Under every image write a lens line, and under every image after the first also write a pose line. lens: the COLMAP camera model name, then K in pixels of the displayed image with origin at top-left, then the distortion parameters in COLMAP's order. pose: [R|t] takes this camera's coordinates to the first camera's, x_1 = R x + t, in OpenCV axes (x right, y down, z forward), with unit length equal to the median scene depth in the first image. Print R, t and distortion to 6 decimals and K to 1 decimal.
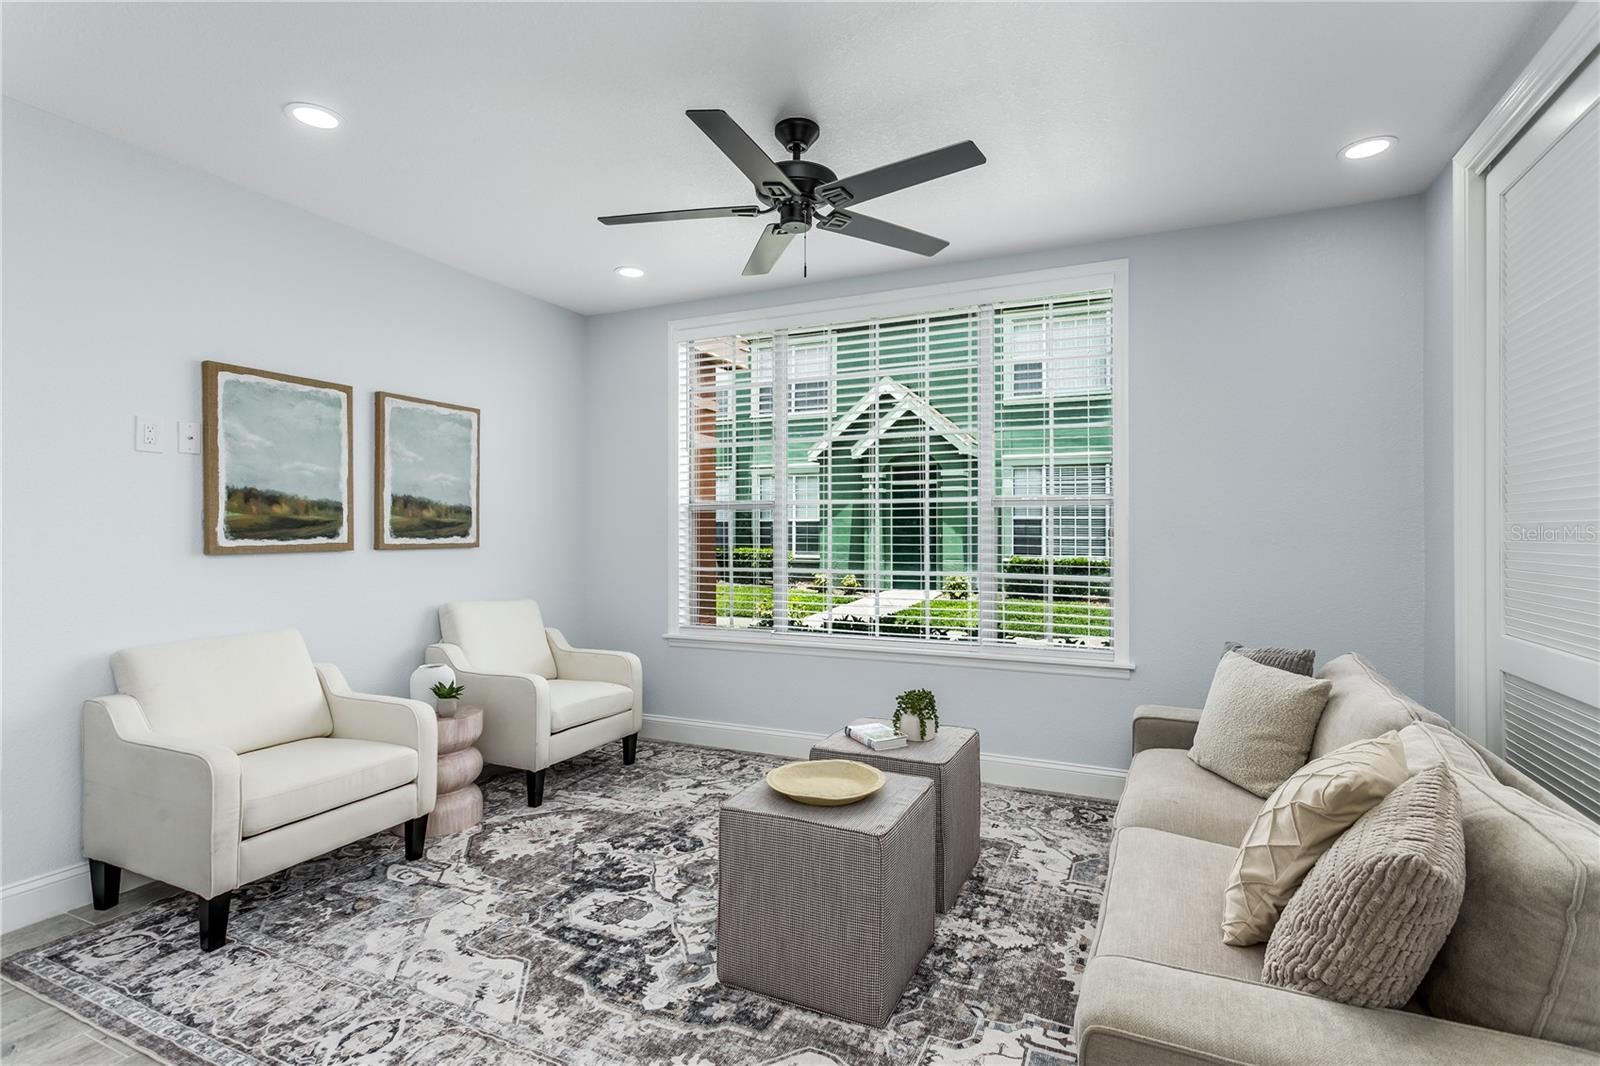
lens RADIAL K [[775.0, 0, 806.4], [0, 775.0, 529.8], [0, 0, 1]] dist [-0.001363, 0.005929]
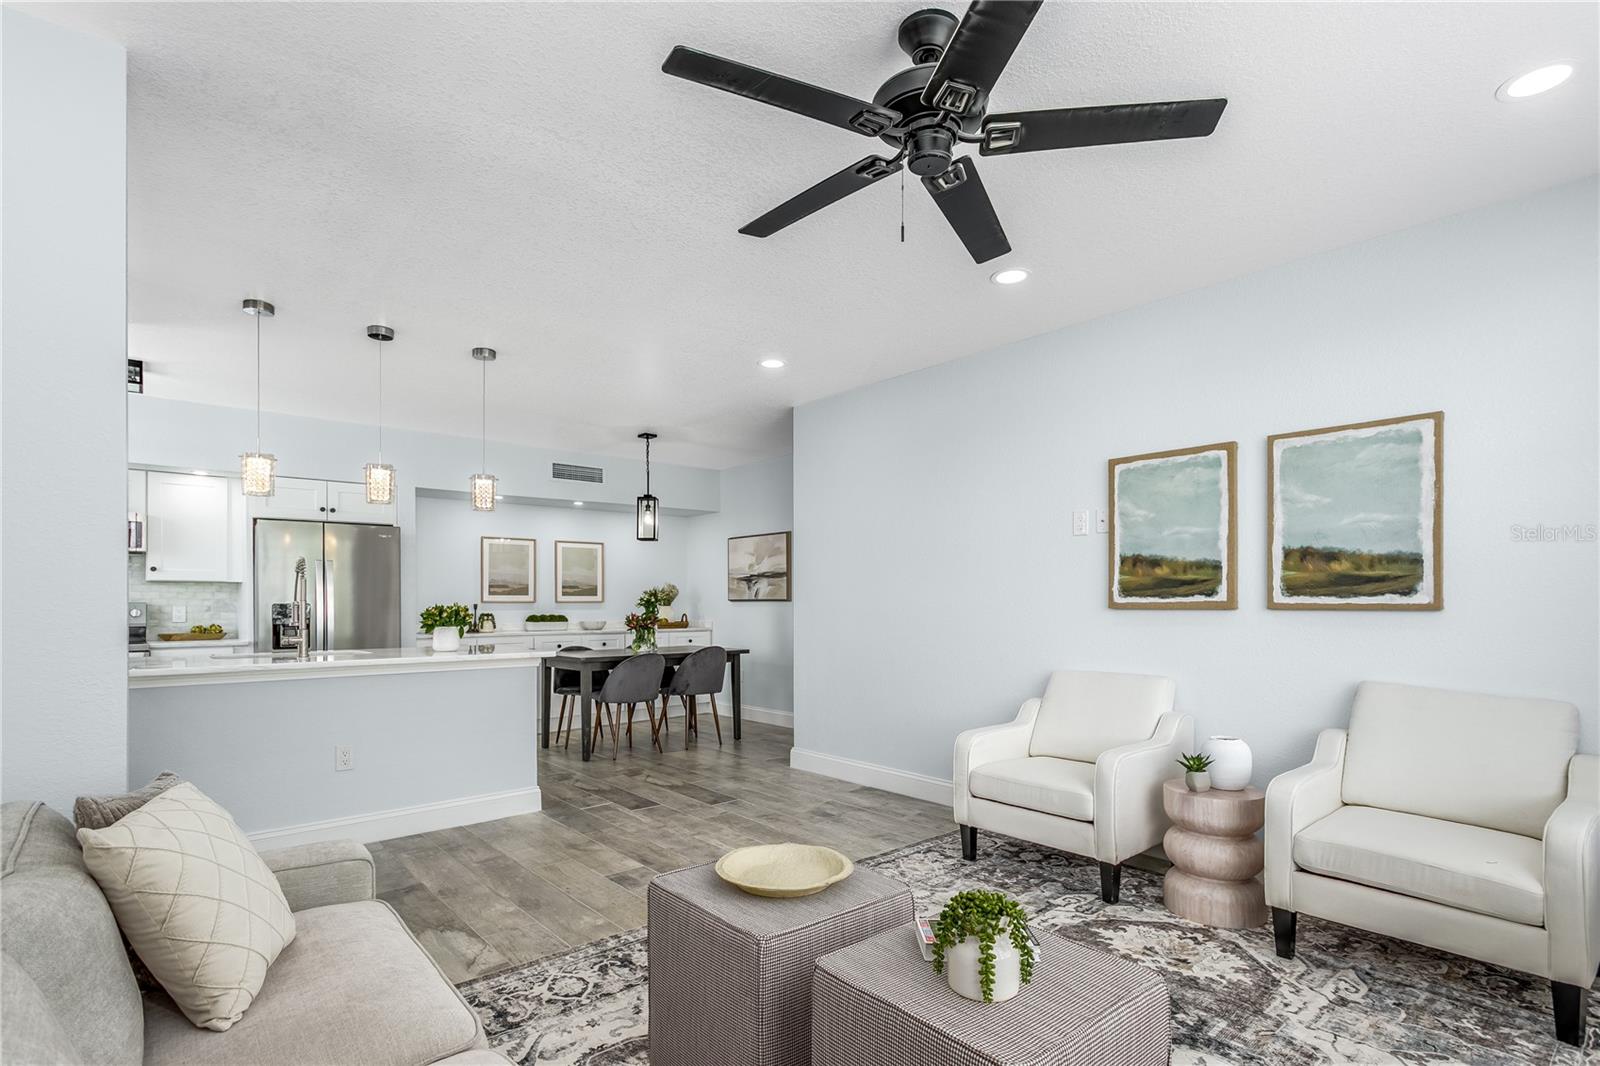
lens RADIAL K [[775.0, 0, 803.4], [0, 775.0, 600.4], [0, 0, 1]] dist [-0.001363, 0.005929]
pose [[-0.409365, 0.004902, -0.912358, 0.556958], [0.006692, 0.999975, 0.002370, 0.010385], [0.912346, -0.005136, -0.409387, 0.948956]]
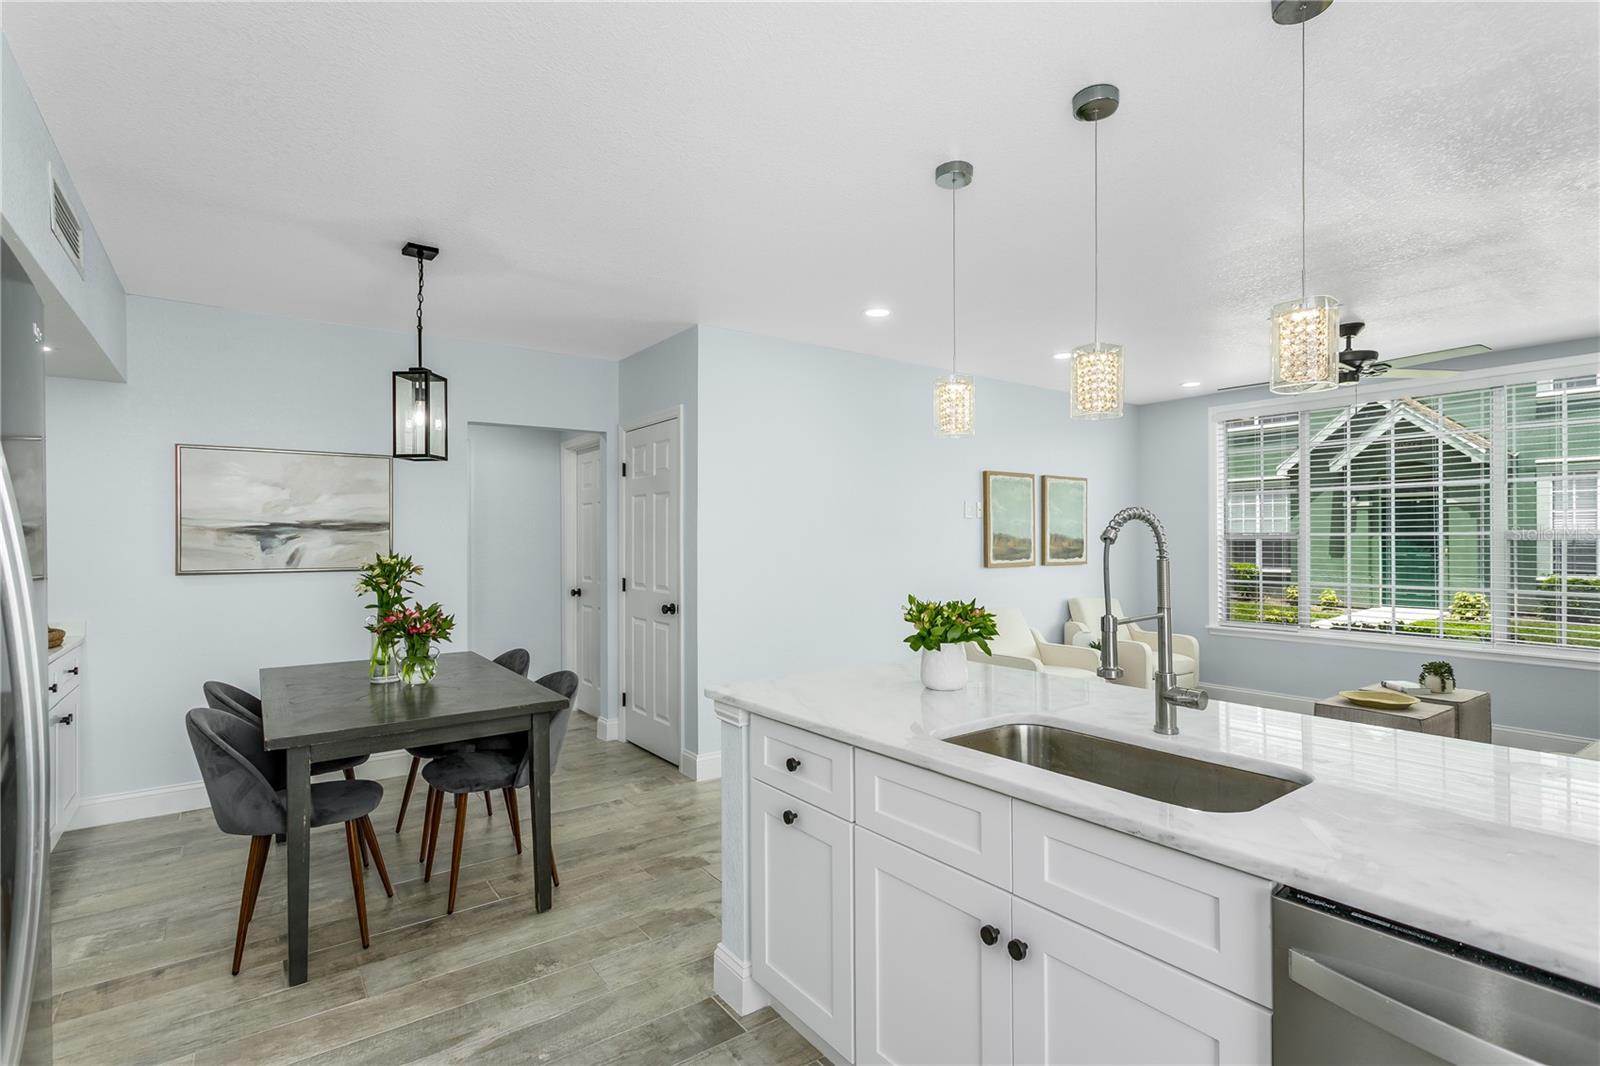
lens RADIAL K [[775.0, 0, 810.4], [0, 775.0, 536.9], [0, 0, 1]] dist [-0.001363, 0.005929]
pose [[0.872898, -0.002628, -0.487896, -0.171987], [0.001040, 0.999993, -0.003525, -0.036185], [0.487902, 0.002570, 0.872895, -0.860029]]
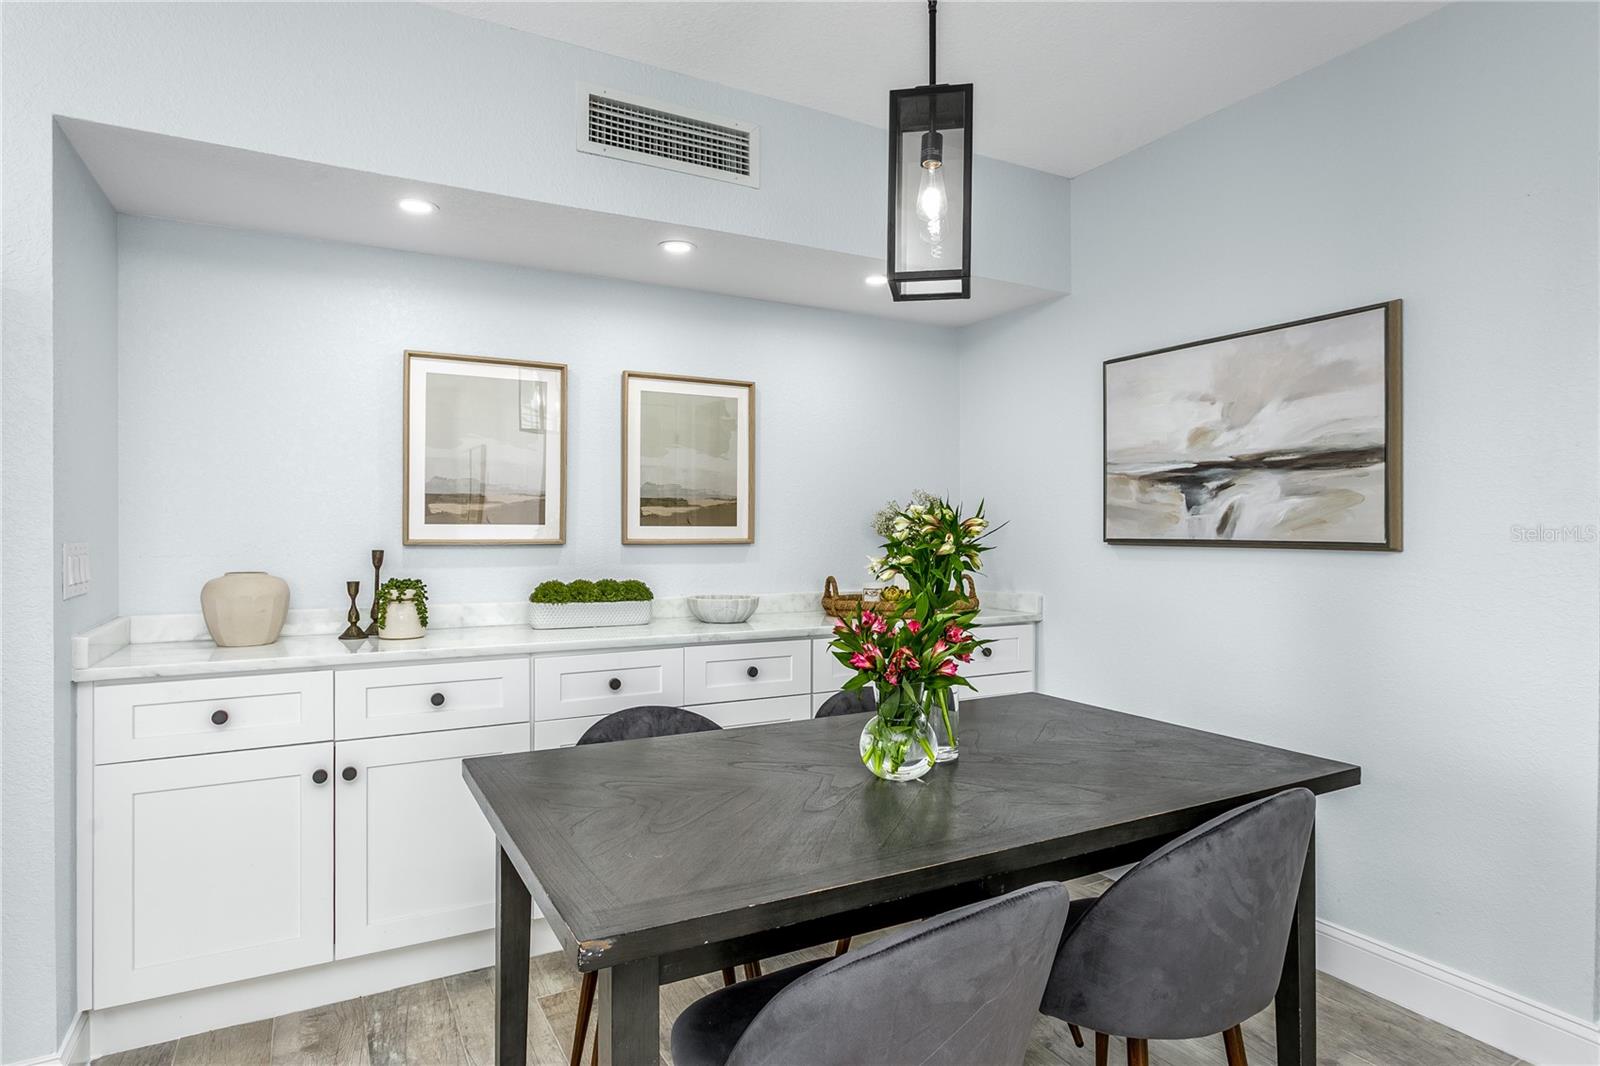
lens RADIAL K [[836.0, 0, 788.4], [0, 836.0, 506.6], [0, 0, 1]] dist [-0.004713, 0.001291]
pose [[-0.602303, -0.016471, -0.798098, -0.664209], [0.000935, 0.999772, -0.021339, -0.004157], [0.798267, -0.013599, -0.602150, -0.008771]]
